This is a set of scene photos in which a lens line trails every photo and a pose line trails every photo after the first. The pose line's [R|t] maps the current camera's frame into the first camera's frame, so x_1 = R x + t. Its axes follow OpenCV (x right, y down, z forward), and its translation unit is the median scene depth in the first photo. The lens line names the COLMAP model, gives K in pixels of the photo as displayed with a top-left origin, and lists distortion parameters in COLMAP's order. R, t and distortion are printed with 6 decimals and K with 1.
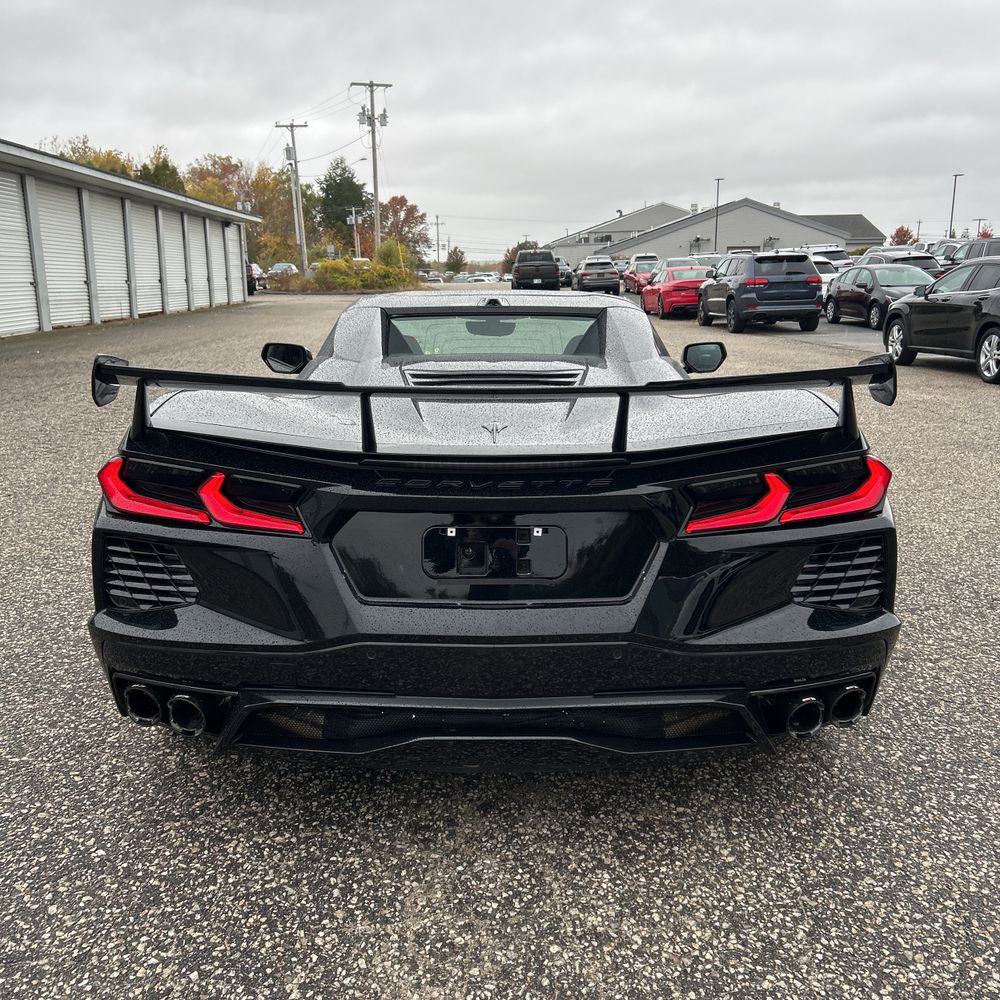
lens RADIAL K [[1009.8, 0, 501.7], [0, 1009.8, 502.4], [0, 0, 1]] dist [0.025278, -0.007315]
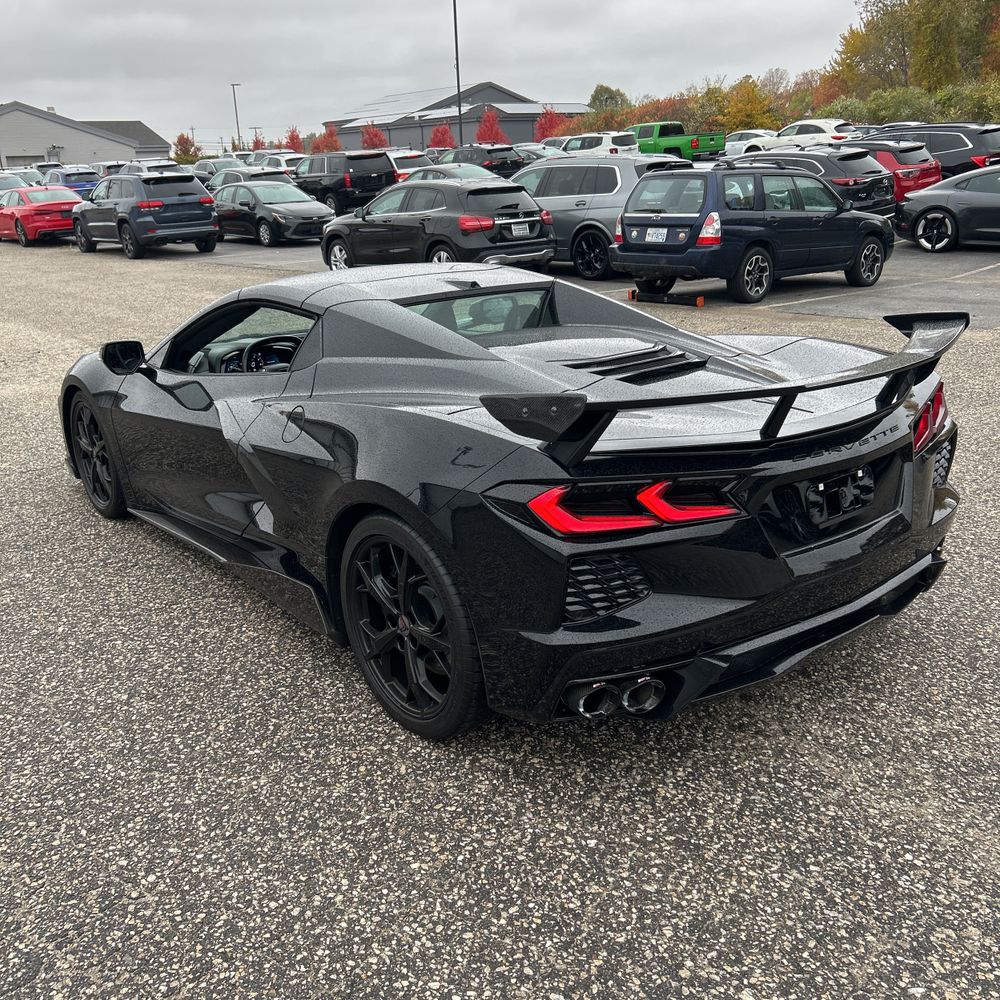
lens RADIAL K [[1002.3, 0, 501.2], [0, 1002.3, 502.7], [0, 0, 1]] dist [0.034614, -0.028475]
pose [[0.781505, -0.215901, 0.585352, -0.140212], [0.163734, 0.976304, 0.141498, -0.025102], [-0.602031, -0.014739, 0.798337, 0.026471]]
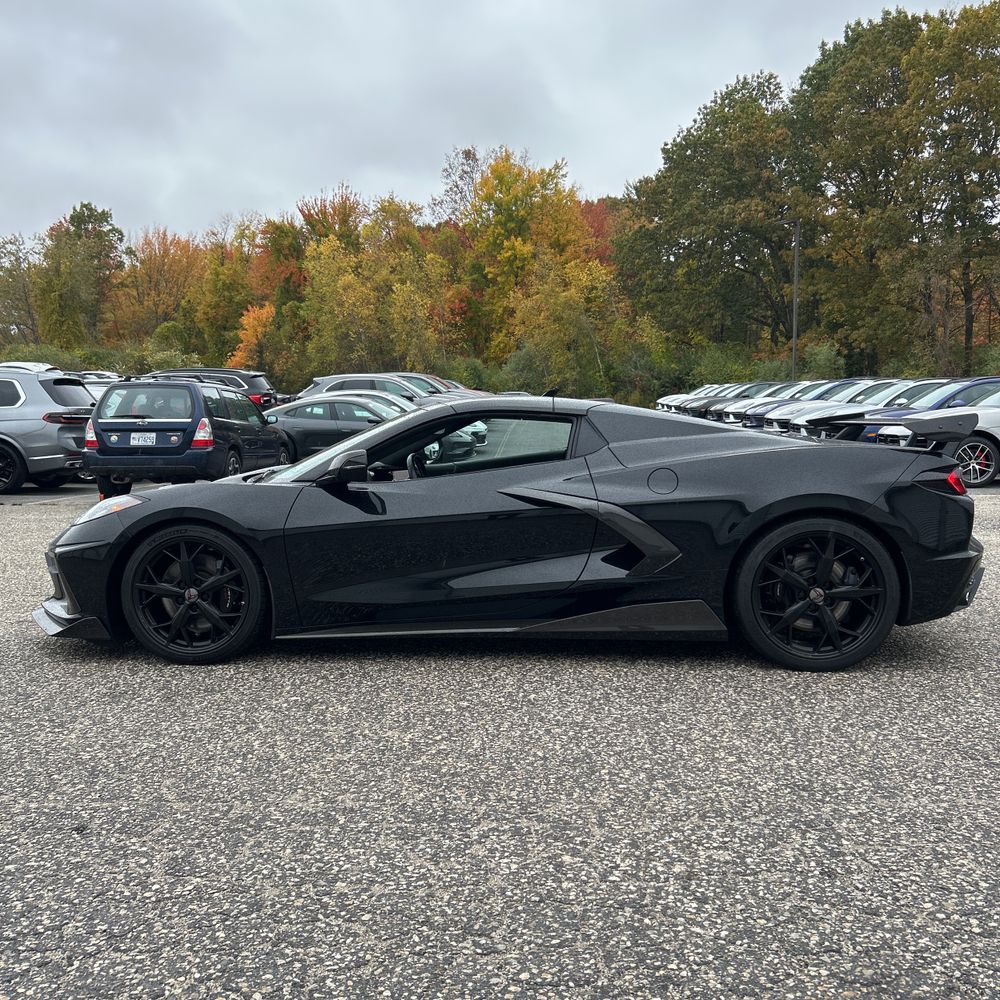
lens RADIAL K [[997.4, 0, 491.4], [0, 997.4, 497.3], [0, 0, 1]] dist [0.145126, -0.358014]
pose [[0.076267, -0.082354, 0.993681, -0.312000], [0.219327, 0.973560, 0.063852, -0.040888], [-0.972666, 0.213071, 0.092313, 0.222318]]
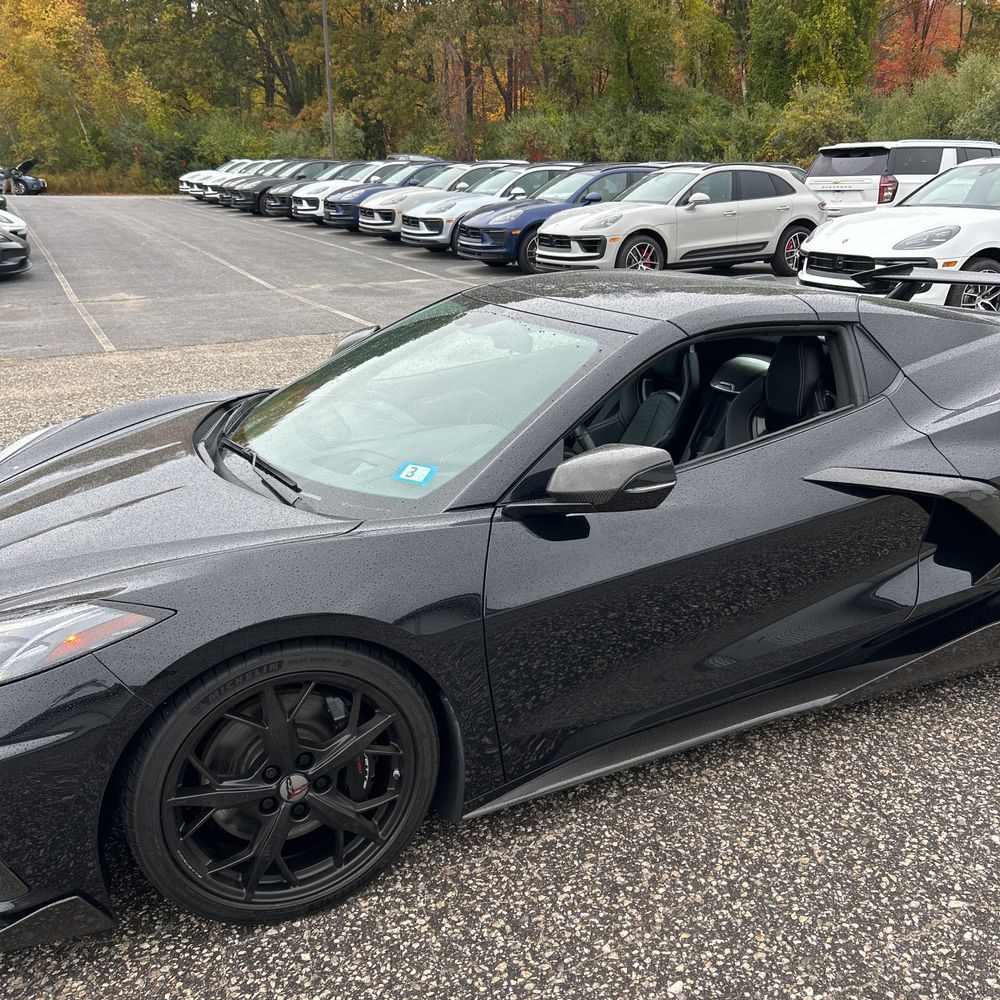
lens RADIAL K [[1009.8, 0, 501.7], [0, 1009.8, 502.4], [0, 0, 1]] dist [0.025278, -0.007315]
pose [[-0.419239, -0.270746, 0.866565, -0.165922], [0.207482, 0.900664, 0.381779, -0.088963], [-0.883850, 0.339853, -0.321418, 0.333424]]
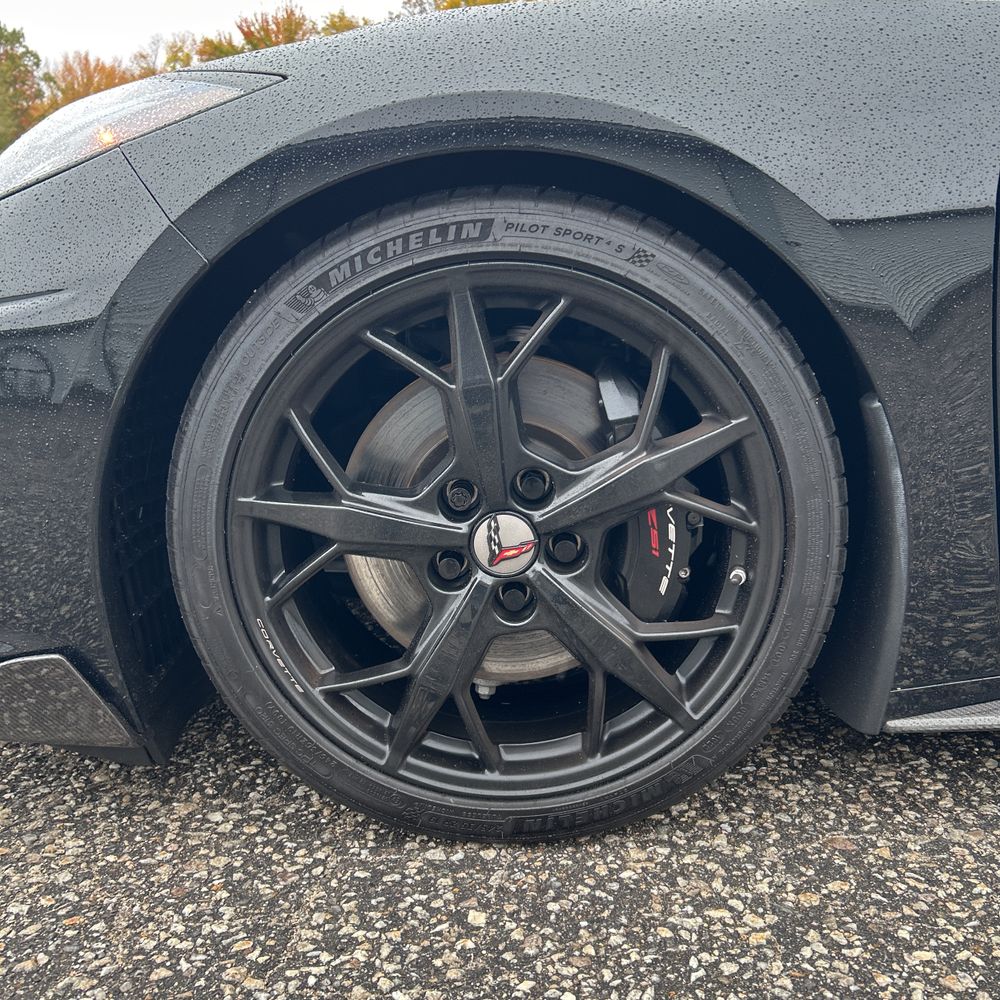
lens RADIAL K [[1016.1, 0, 500.6], [0, 1016.1, 497.1], [0, 0, 1]] dist [0.024370, -0.021086]
pose [[0.021802, -0.222863, 0.974606, -0.113409], [0.233003, 0.949126, 0.211825, -0.031008], [-0.972232, 0.222468, 0.072621, 0.323495]]
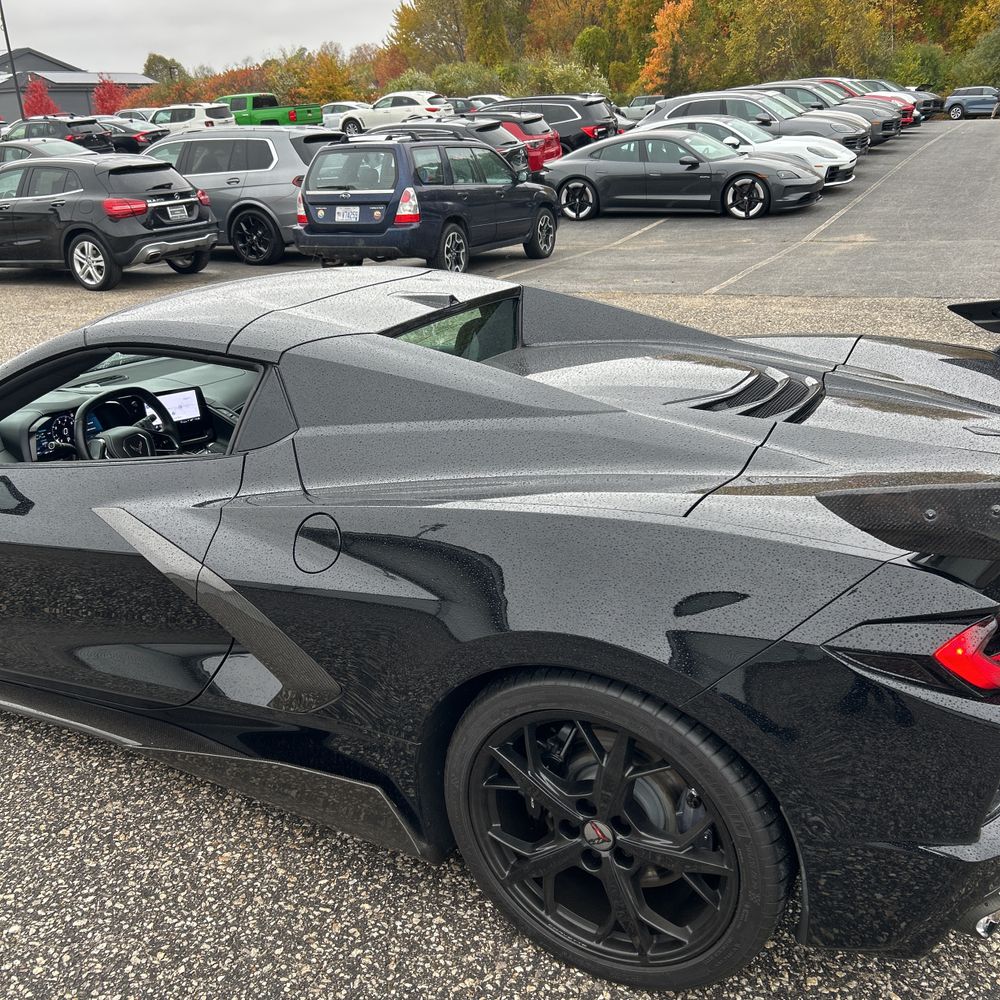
lens RADIAL K [[1003.3, 0, 479.6], [0, 1003.3, 497.3], [0, 0, 1]] dist [0.036172, -0.028605]
pose [[0.490841, -0.317427, 0.811366, -0.143895], [0.230431, 0.945403, 0.230465, -0.047994], [-0.840224, 0.073842, 0.537188, 0.120038]]
